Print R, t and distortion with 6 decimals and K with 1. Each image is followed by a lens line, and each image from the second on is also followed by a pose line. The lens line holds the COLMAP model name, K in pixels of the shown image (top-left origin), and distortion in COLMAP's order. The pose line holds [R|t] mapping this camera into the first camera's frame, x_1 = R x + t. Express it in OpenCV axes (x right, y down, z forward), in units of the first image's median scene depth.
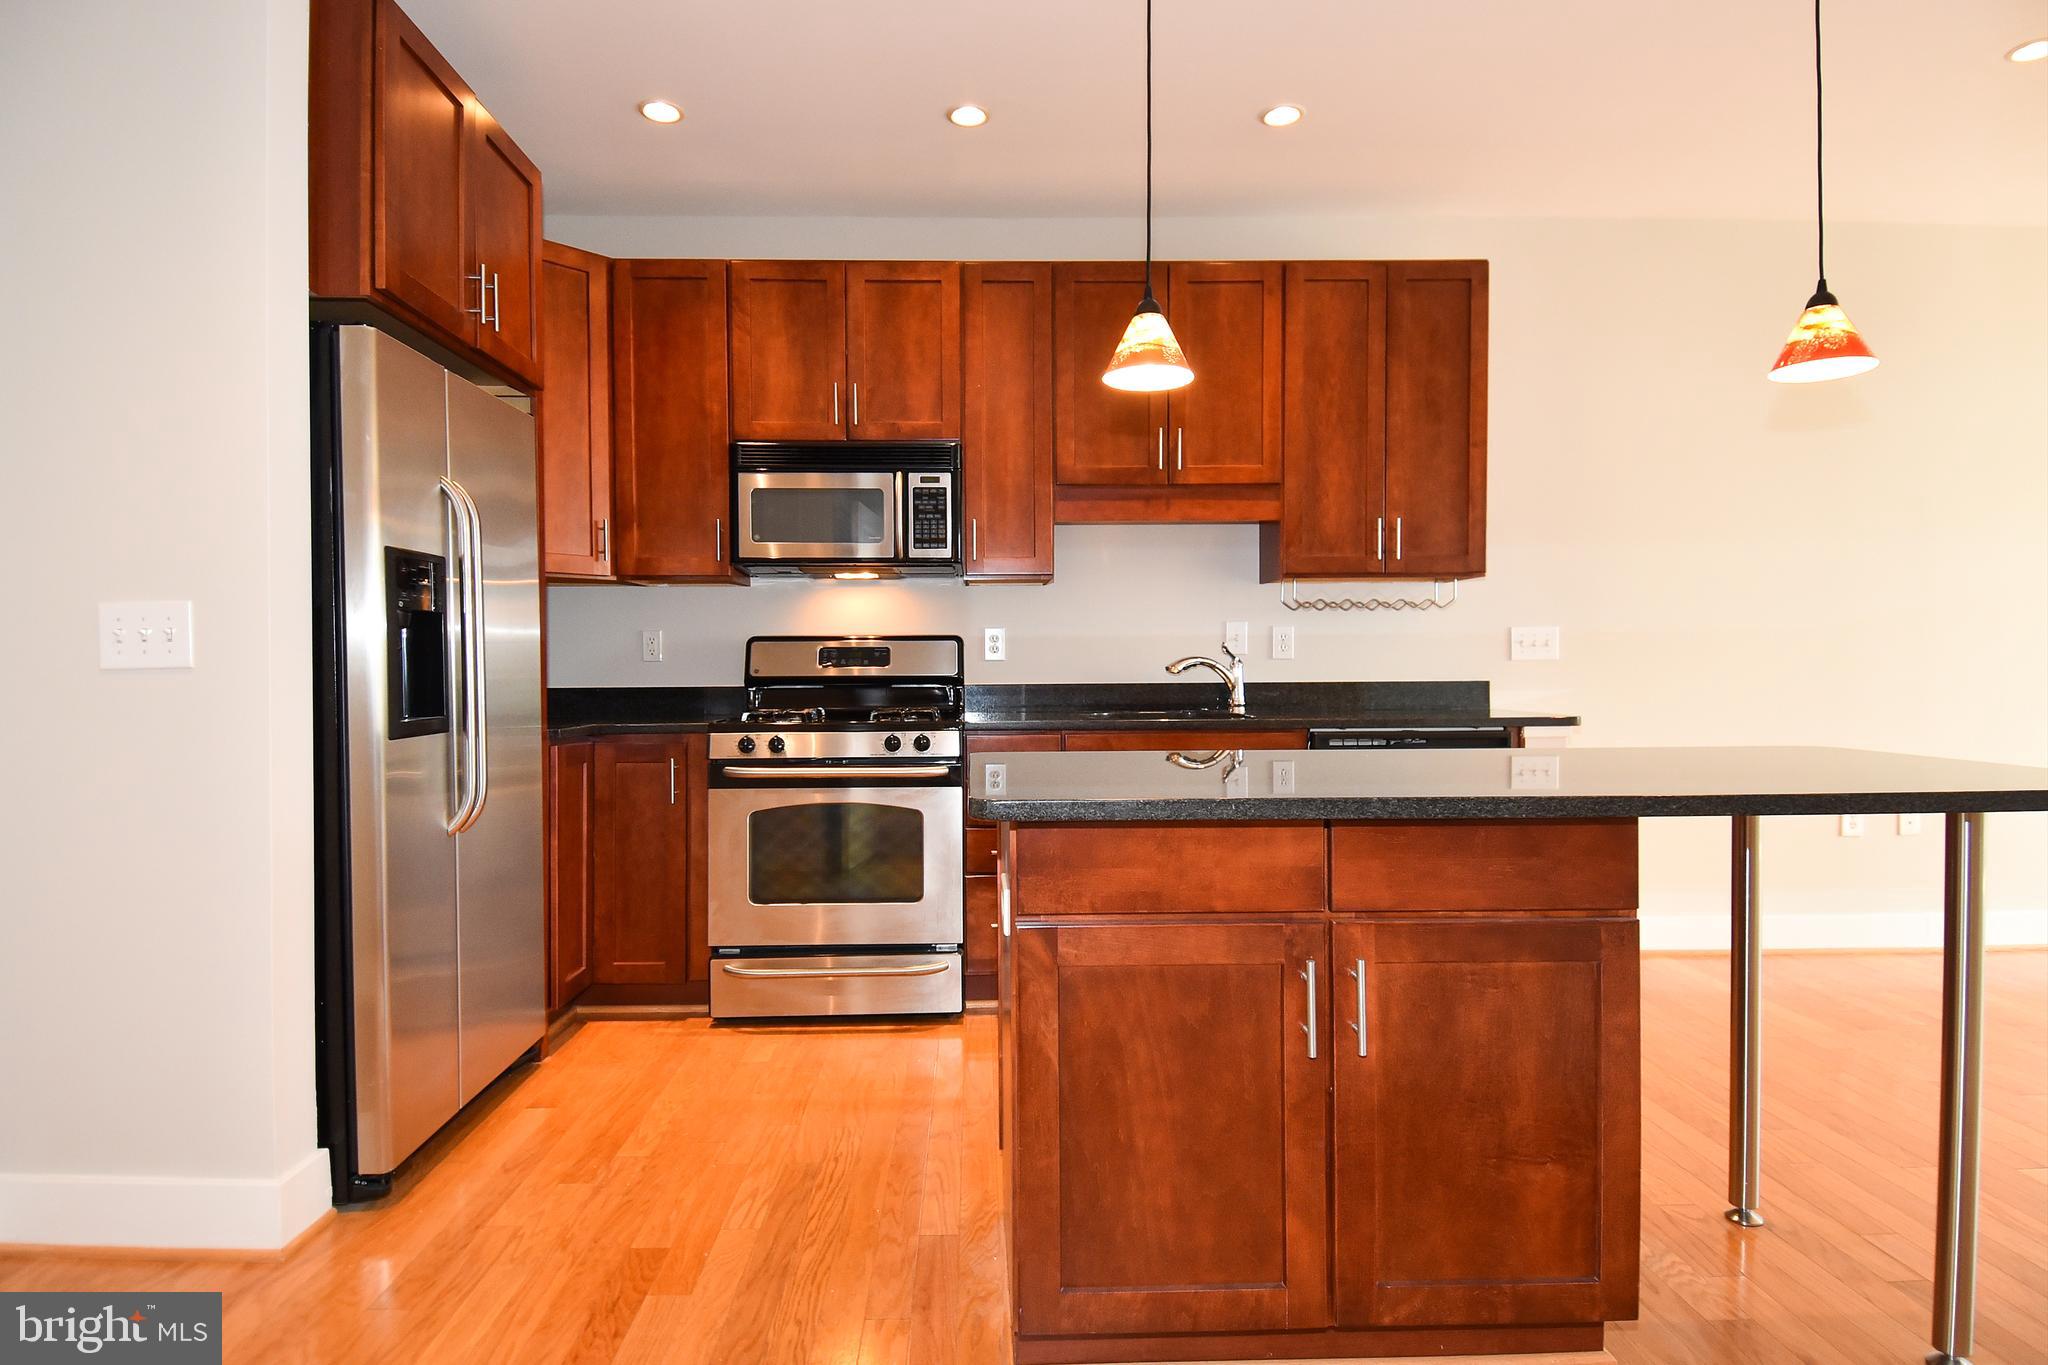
lens RADIAL K [[1076.5, 0, 1010.5], [0, 1076.5, 676.8], [0, 0, 1]] dist [0.054608, -0.046324]
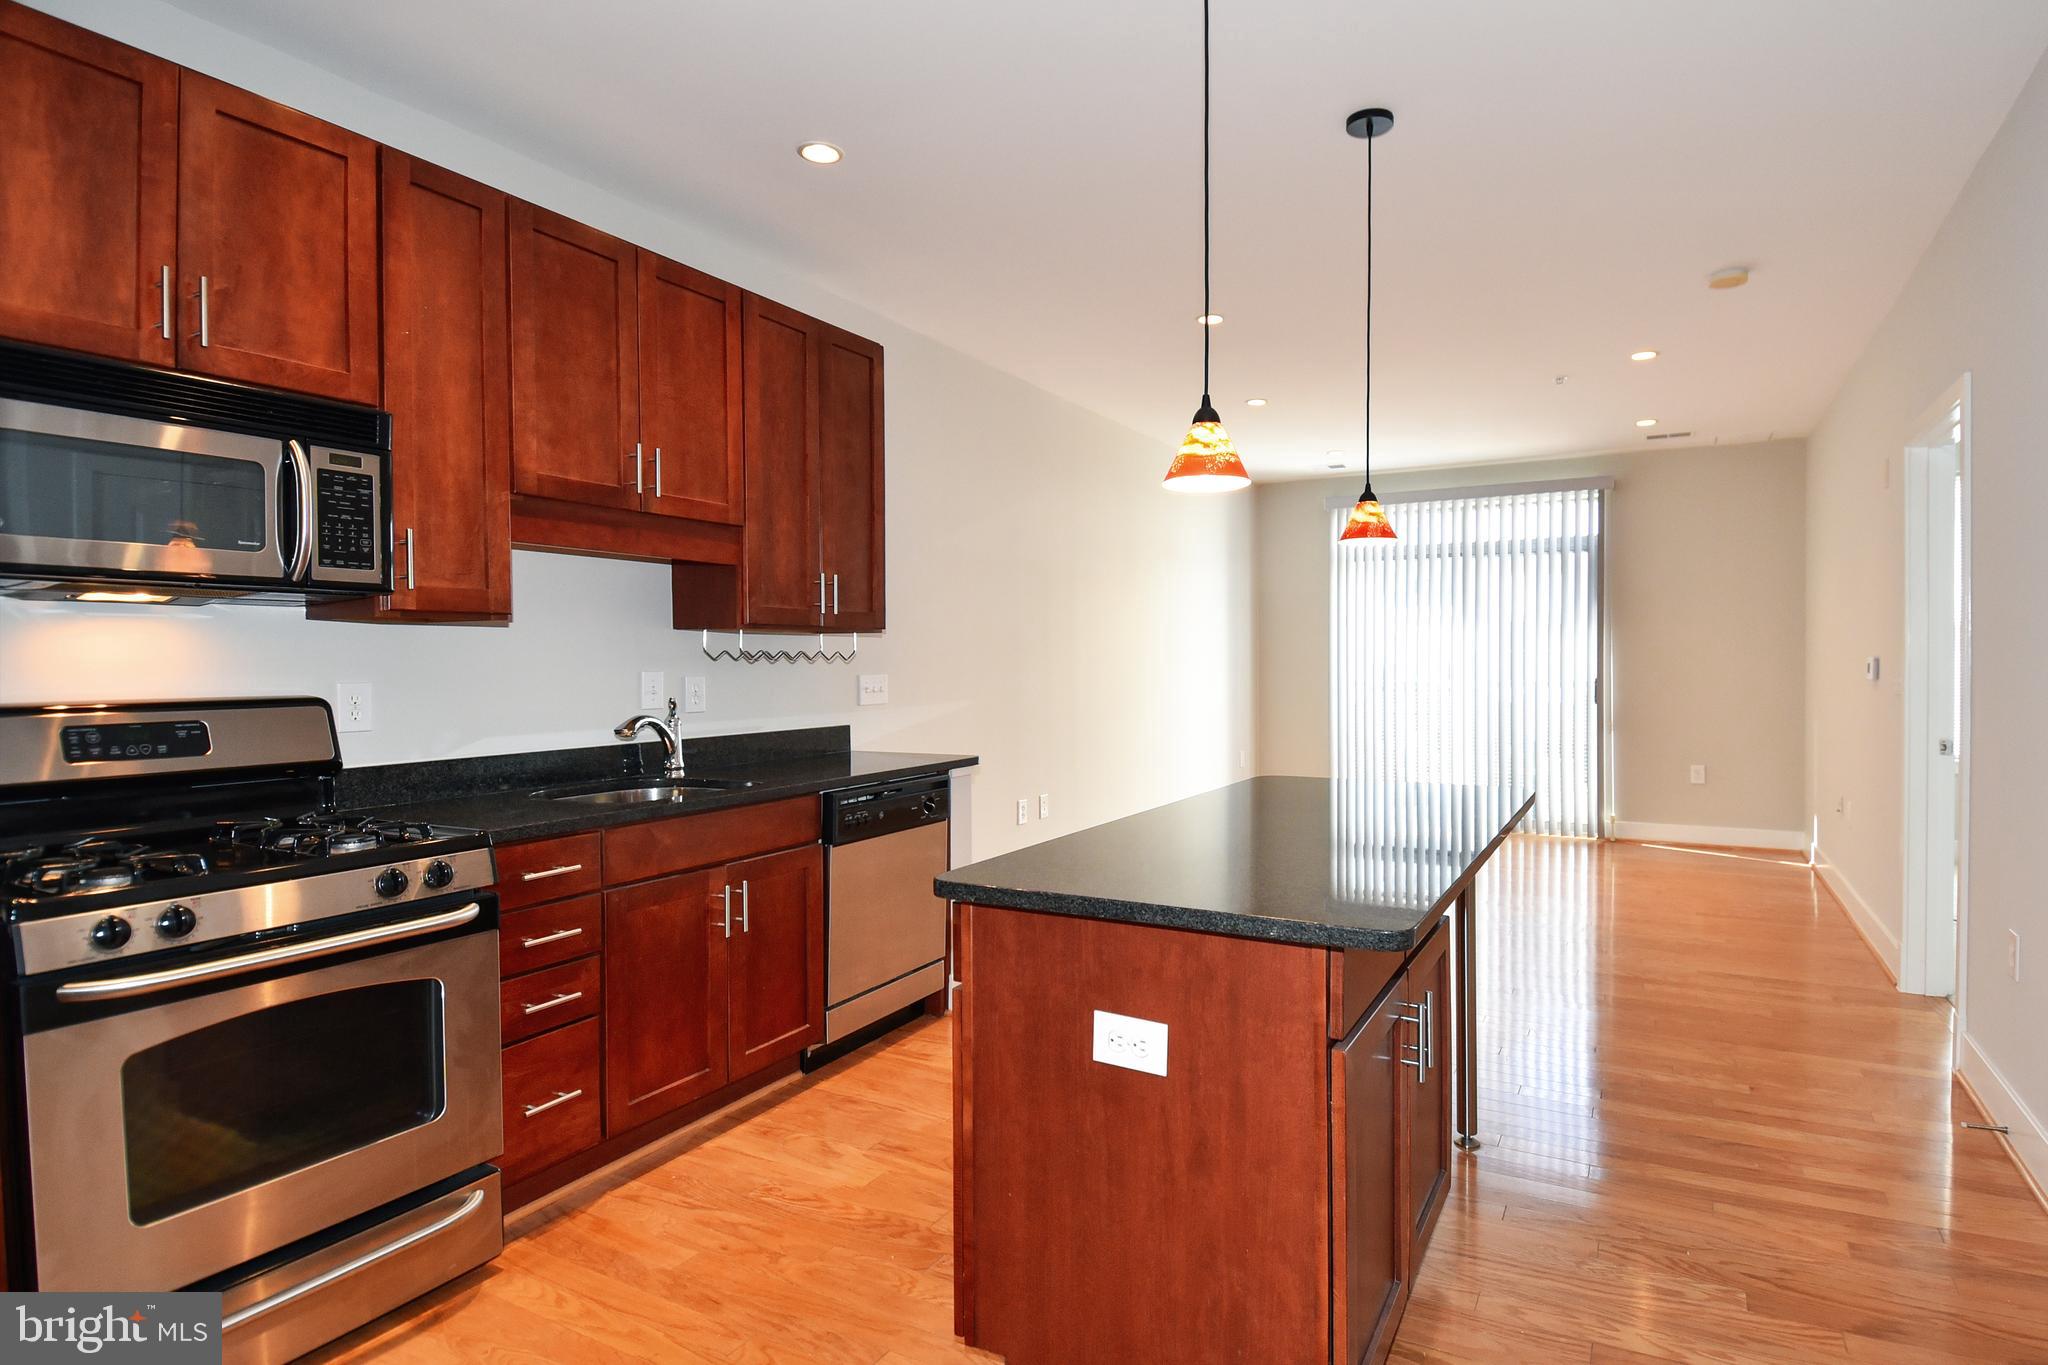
lens RADIAL K [[1067.1, 0, 1051.4], [0, 1067.1, 677.3], [0, 0, 1]] dist [0.042033, -0.040511]
pose [[0.506130, -0.010546, 0.862392, -0.413895], [0.014623, 0.999886, 0.003646, -0.049849], [-0.862333, 0.010765, 0.506227, 0.313528]]
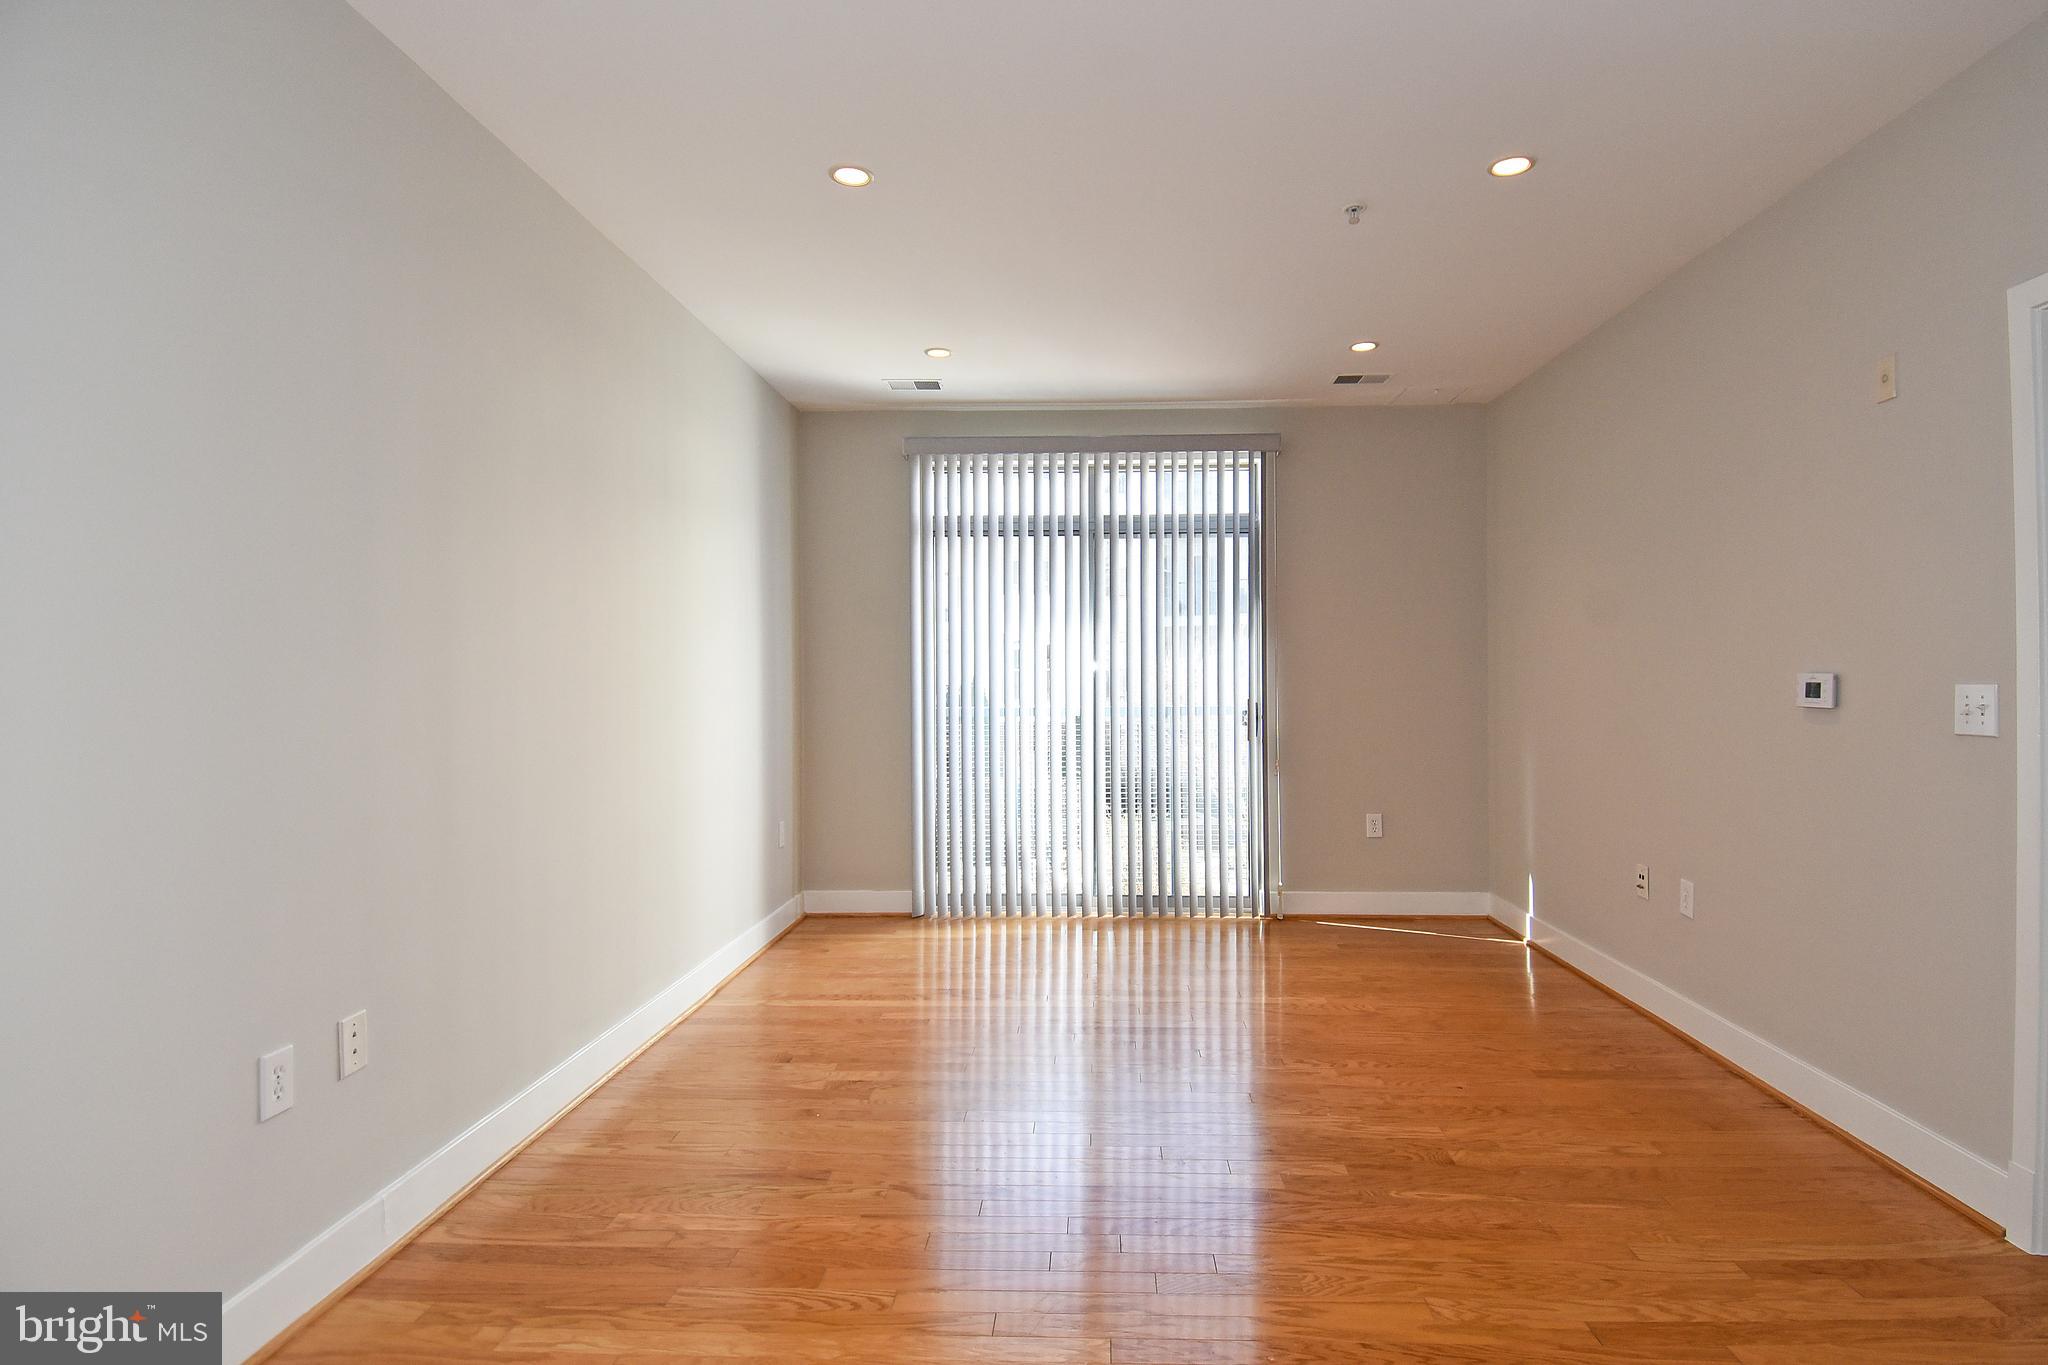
lens RADIAL K [[1067.1, 0, 1051.4], [0, 1067.1, 677.3], [0, 0, 1]] dist [0.042033, -0.040511]
pose [[0.051373, 0.004123, 0.998671, 0.302313], [0.018094, 0.999823, -0.005059, -0.060870], [-0.998516, 0.018330, 0.051289, 0.662802]]
